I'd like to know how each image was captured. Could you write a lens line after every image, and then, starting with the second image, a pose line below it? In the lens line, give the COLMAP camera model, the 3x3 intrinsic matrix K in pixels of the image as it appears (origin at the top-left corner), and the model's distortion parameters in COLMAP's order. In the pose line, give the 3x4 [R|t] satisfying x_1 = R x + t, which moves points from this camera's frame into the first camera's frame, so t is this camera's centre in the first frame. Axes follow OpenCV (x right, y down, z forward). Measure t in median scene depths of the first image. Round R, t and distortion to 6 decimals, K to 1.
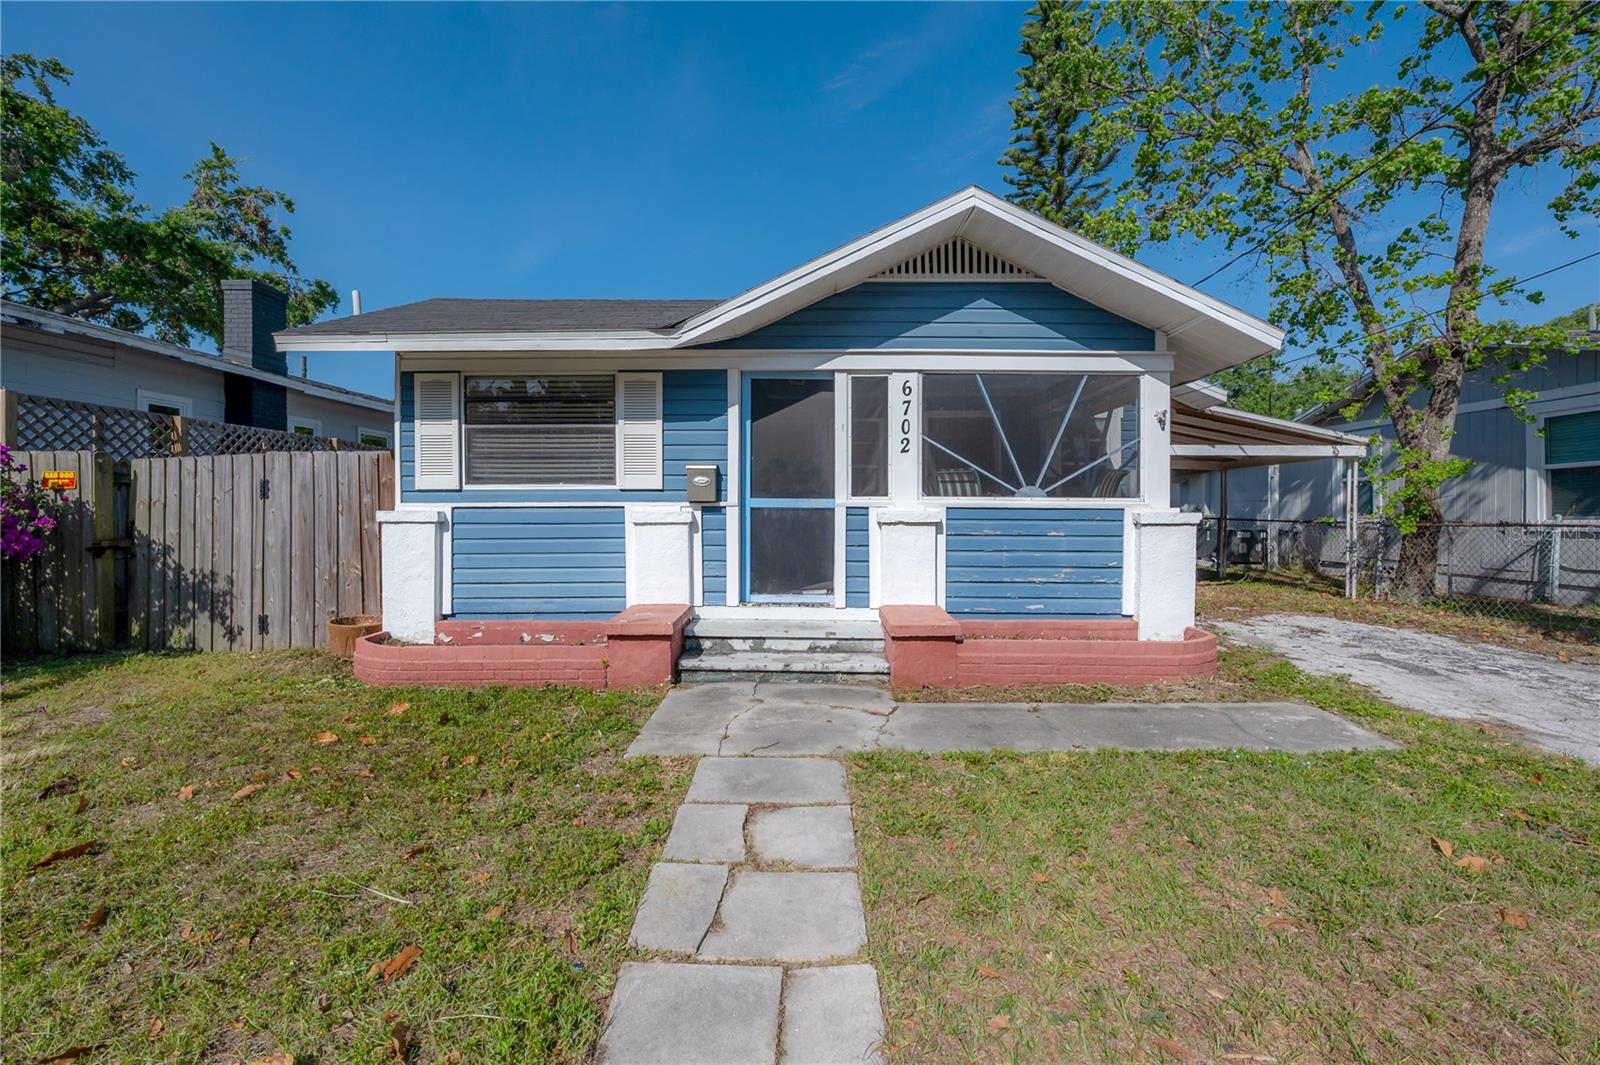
lens RADIAL K [[638.3, 0, 797.6], [0, 638.3, 536.6], [0, 0, 1]] dist [0.001579, -0.001008]
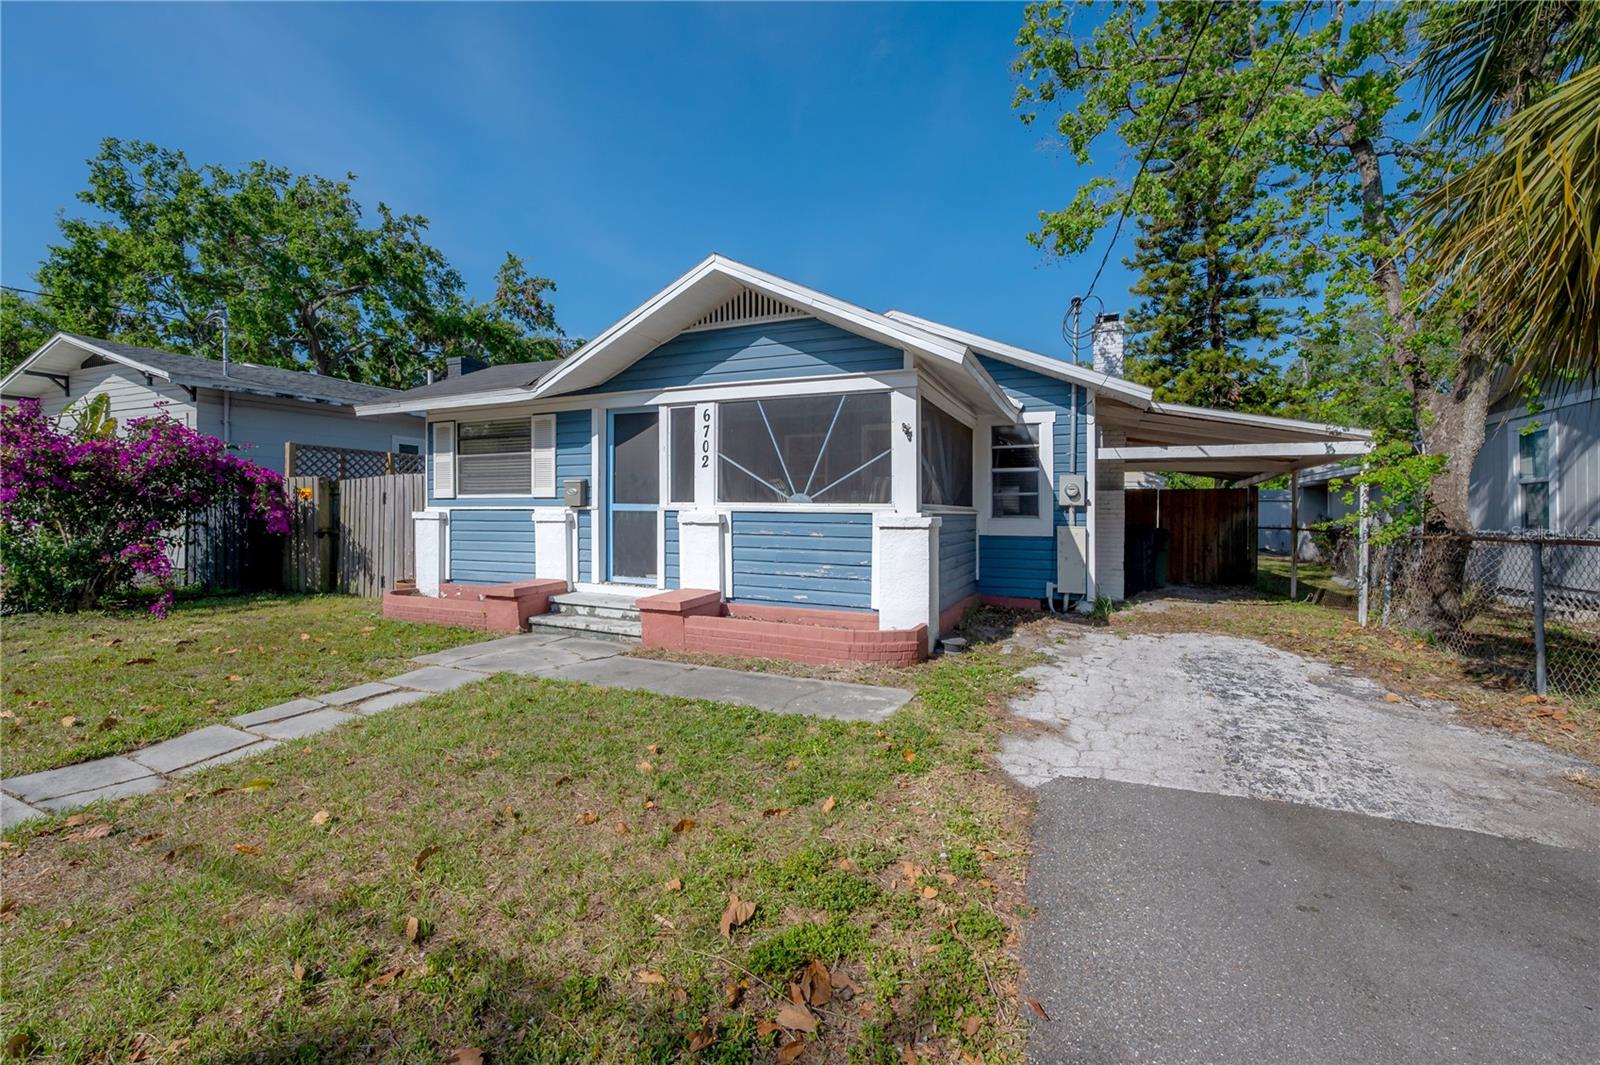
lens RADIAL K [[638.3, 0, 803.8], [0, 638.3, 536.8], [0, 0, 1]] dist [0.001579, -0.001008]
pose [[0.917603, 0.021126, -0.396937, 0.840542], [-0.025806, 0.999646, -0.006453, 0.007611], [0.396660, 0.016165, 0.917823, -0.065162]]
